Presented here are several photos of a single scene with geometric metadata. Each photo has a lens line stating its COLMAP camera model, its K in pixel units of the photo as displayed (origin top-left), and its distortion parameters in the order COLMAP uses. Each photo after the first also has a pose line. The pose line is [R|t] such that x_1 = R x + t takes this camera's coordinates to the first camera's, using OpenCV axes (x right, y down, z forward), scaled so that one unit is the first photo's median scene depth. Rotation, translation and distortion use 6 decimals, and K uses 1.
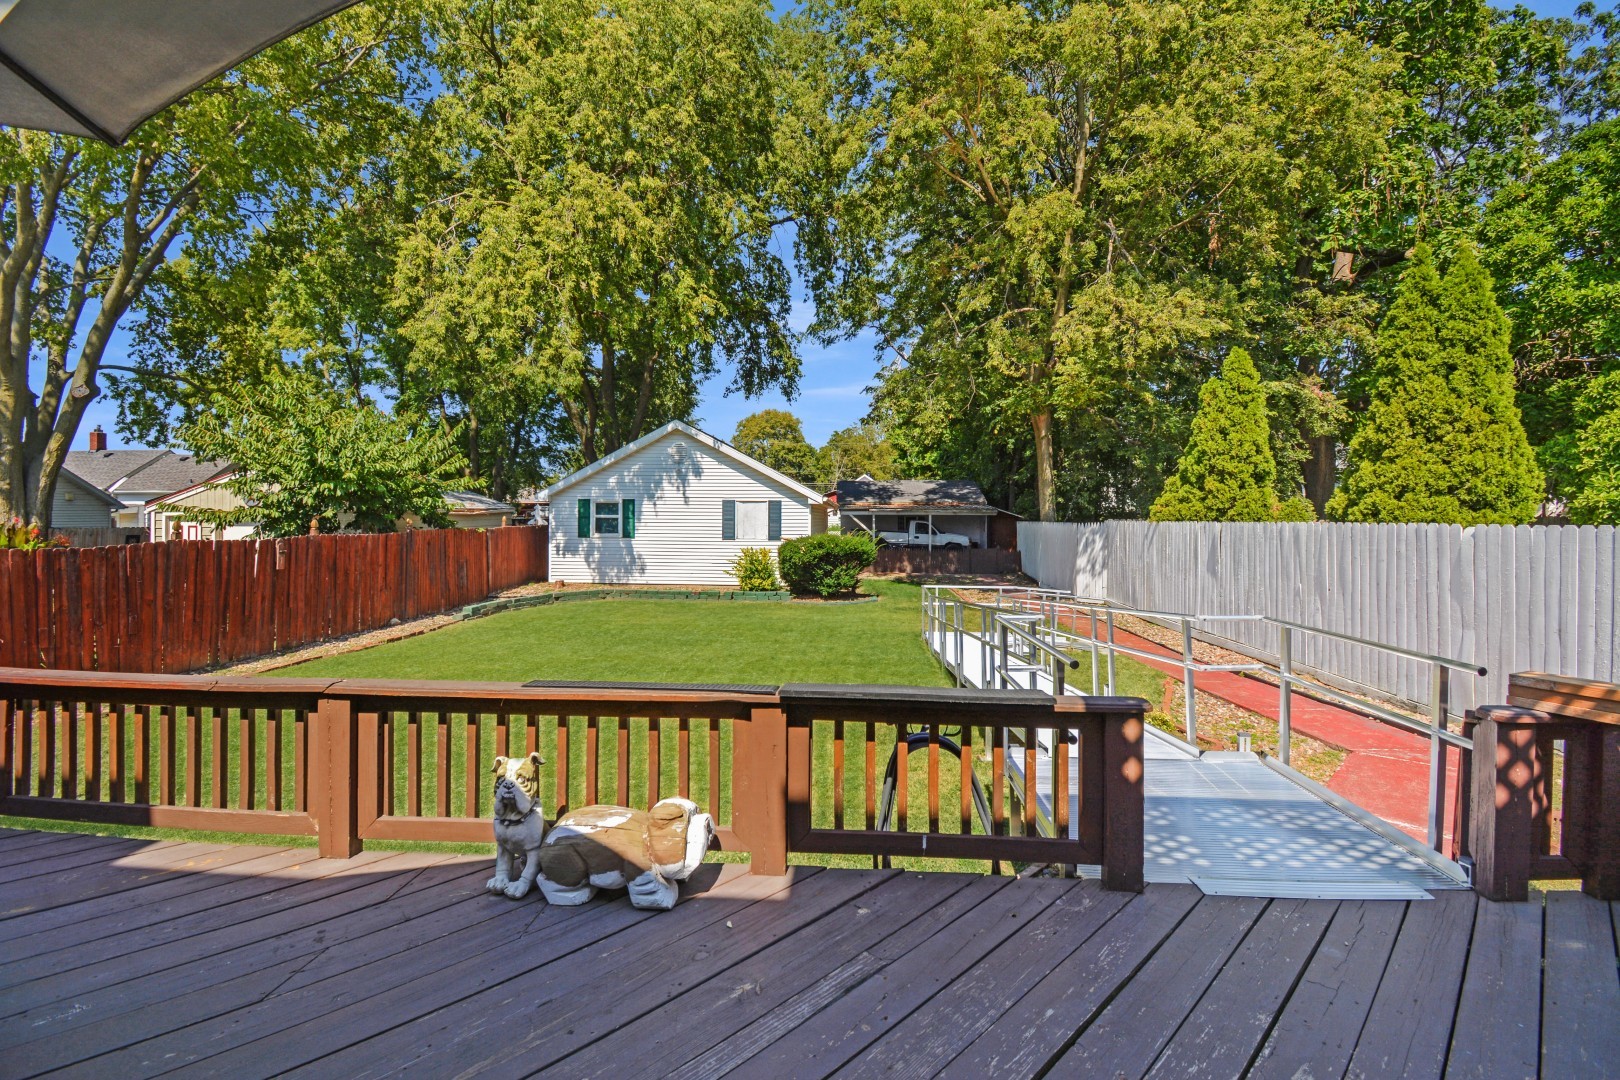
lens RADIAL K [[729.3, 0, 814.6], [0, 729.3, 530.4], [0, 0, 1]] dist [0.014587, -0.024743]
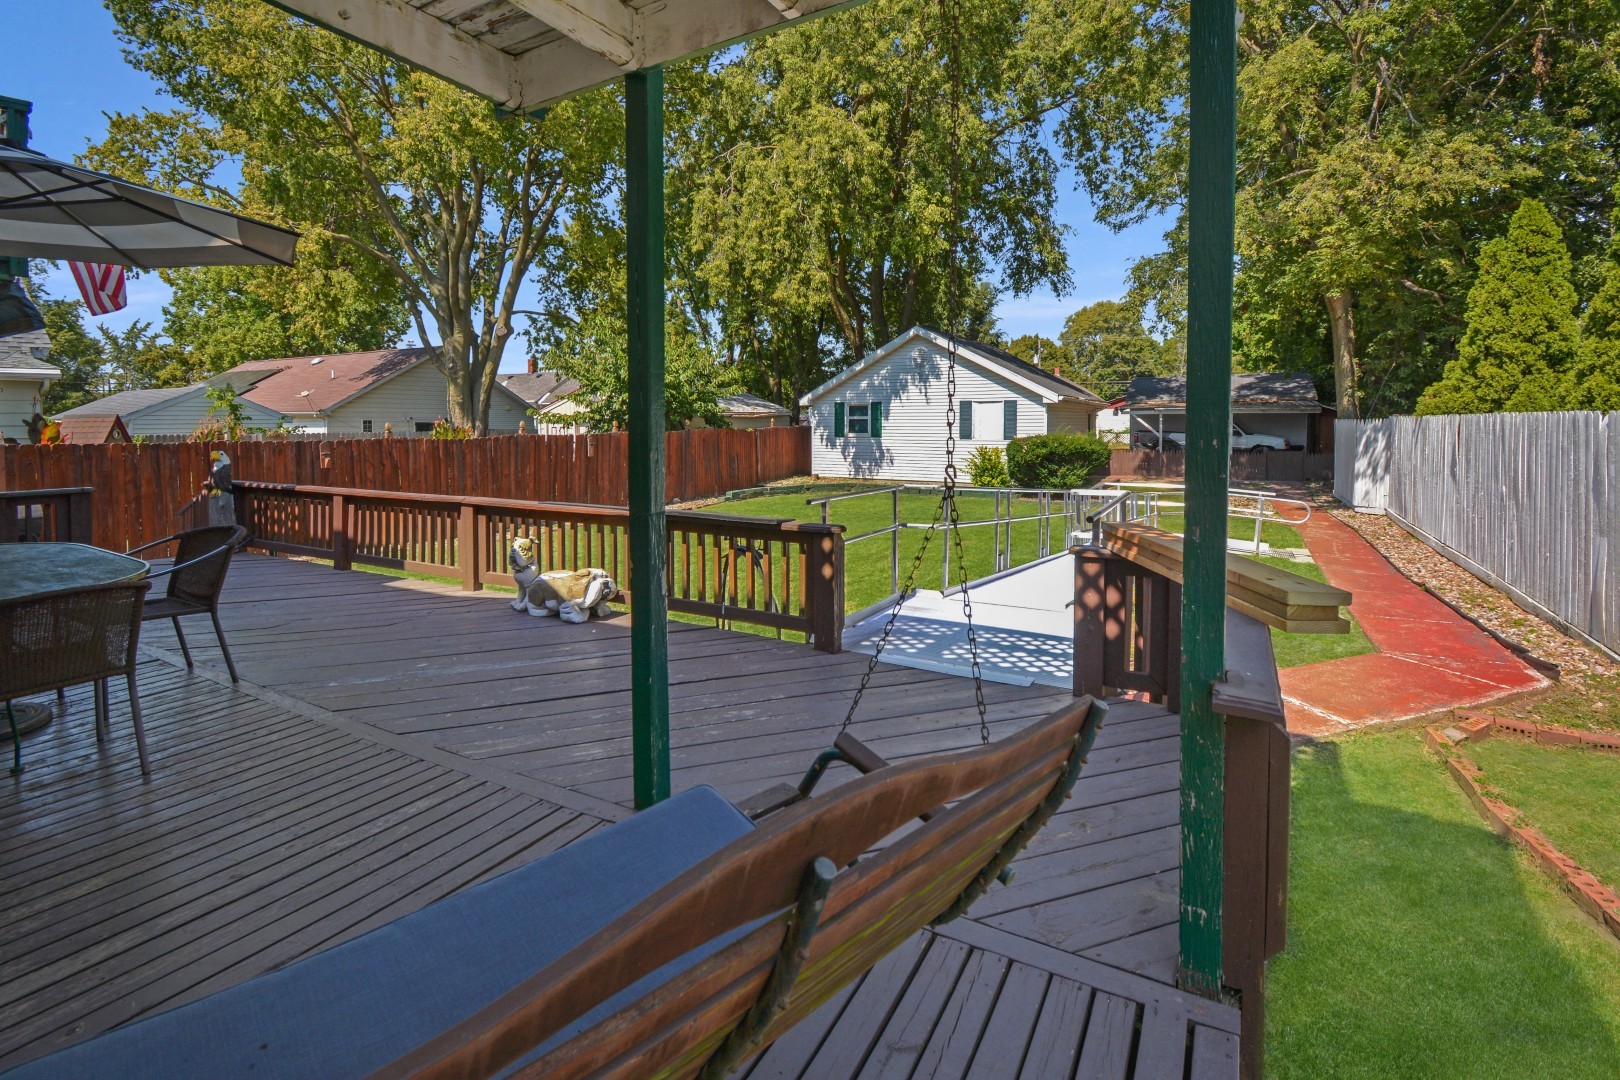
lens RADIAL K [[756.4, 0, 819.1], [0, 756.4, 453.9], [0, 0, 1]] dist [0.028123, -0.036739]
pose [[0.901278, 0.011503, -0.433088, 0.196044], [-0.000717, 0.999686, 0.025060, 0.008538], [0.433240, -0.022275, 0.901003, -0.072464]]
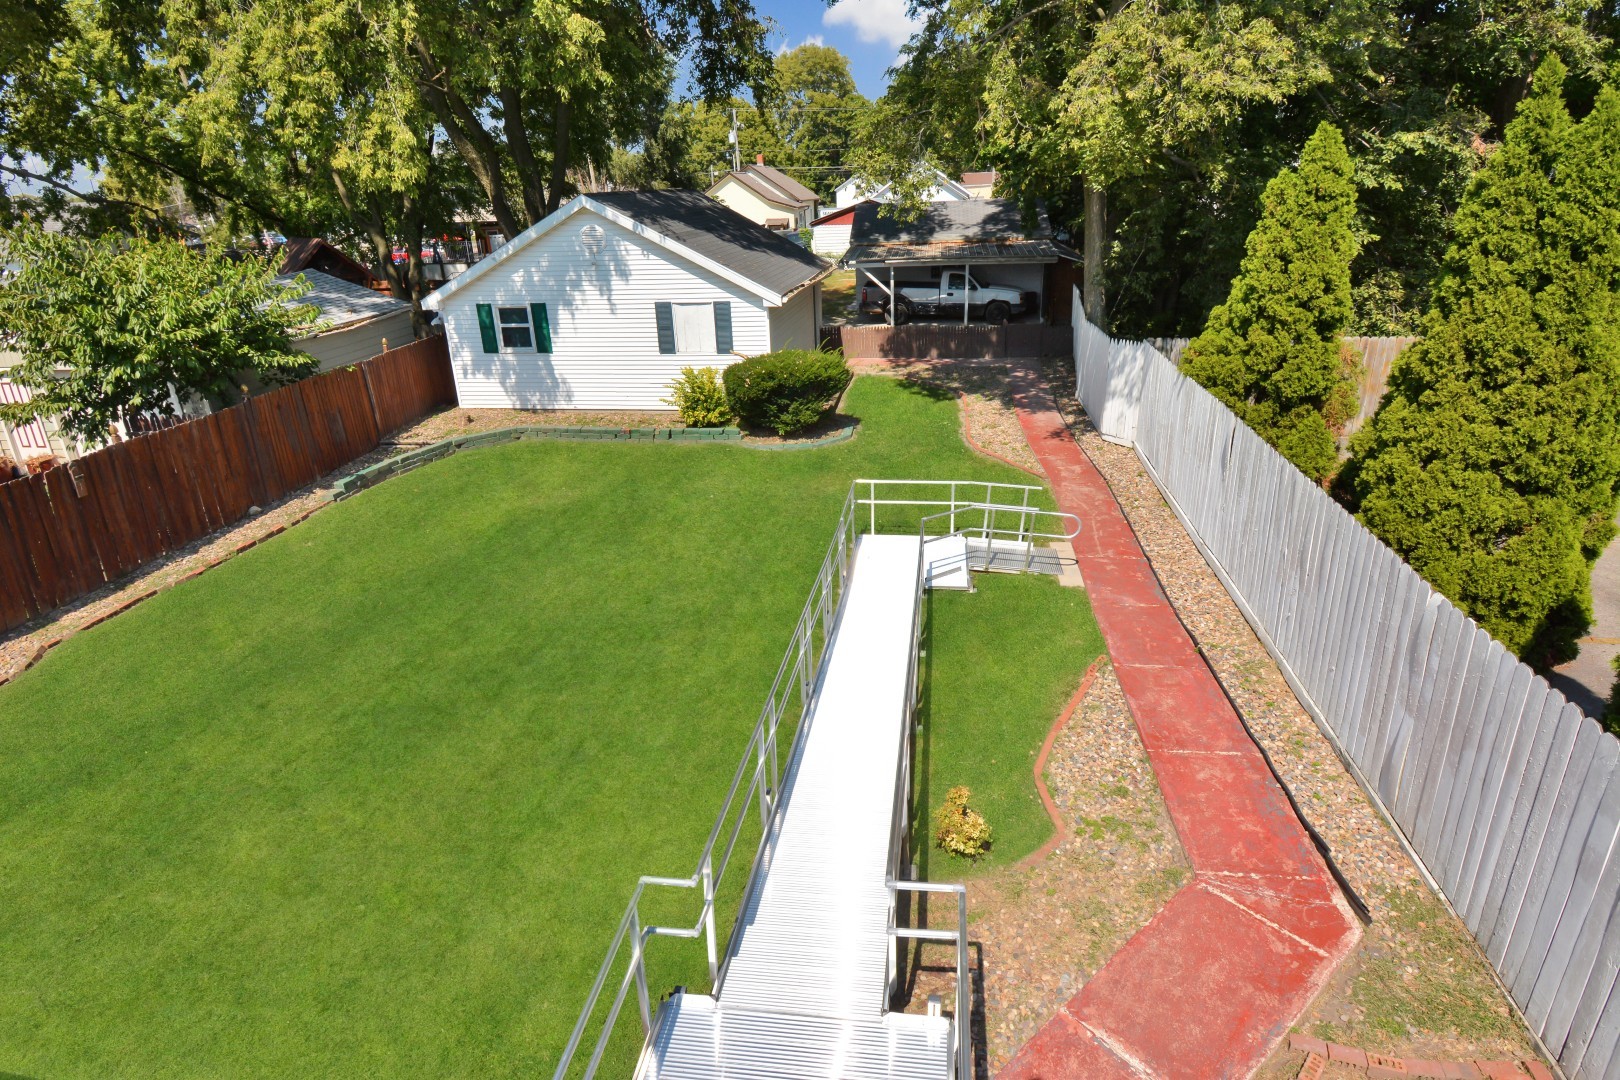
lens RADIAL K [[892.1, 0, 819.7], [0, 892.1, 537.7], [0, 0, 1]] dist [0.017065, -0.029295]
pose [[0.996156, -0.007113, -0.087312, 0.155356], [0.038074, 0.932793, 0.358396, -0.172410], [0.078895, -0.360343, 0.929478, 0.059181]]
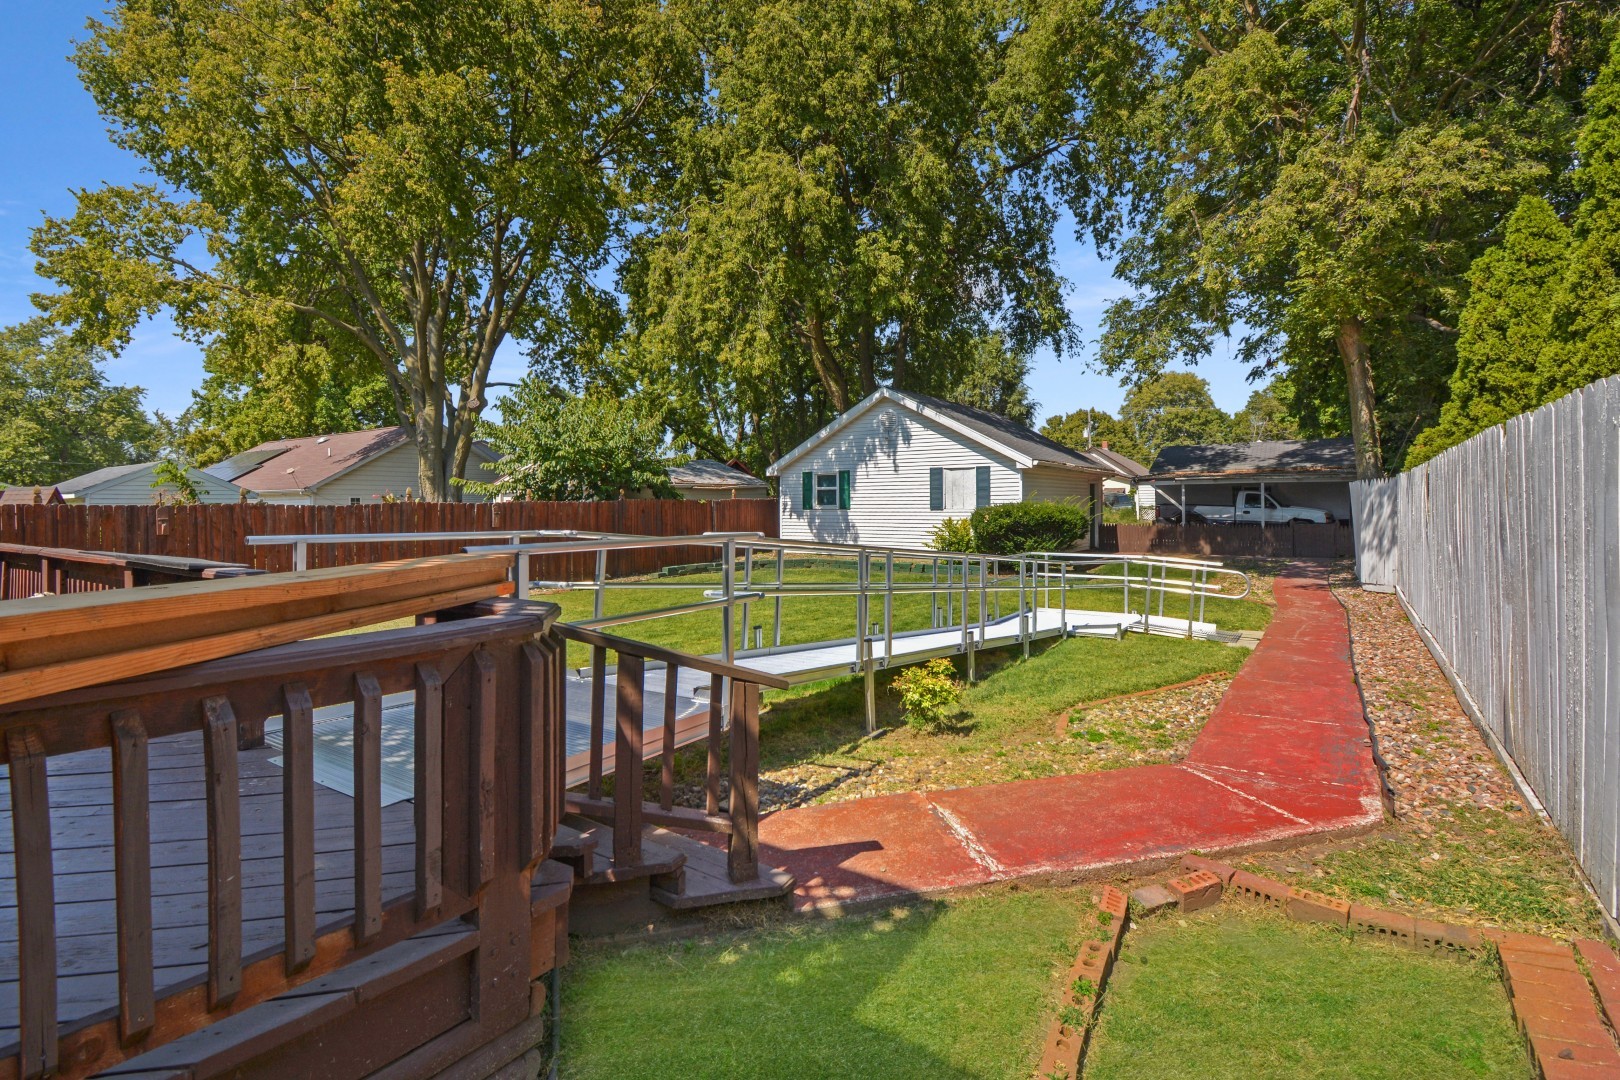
lens RADIAL K [[778.9, 0, 820.9], [0, 778.9, 501.6], [0, 0, 1]] dist [0.026042, -0.031419]
pose [[0.861976, -0.013177, -0.506778, 0.318654], [0.002410, 0.999757, -0.021898, 0.028802], [0.506944, 0.017654, 0.861798, 0.078120]]
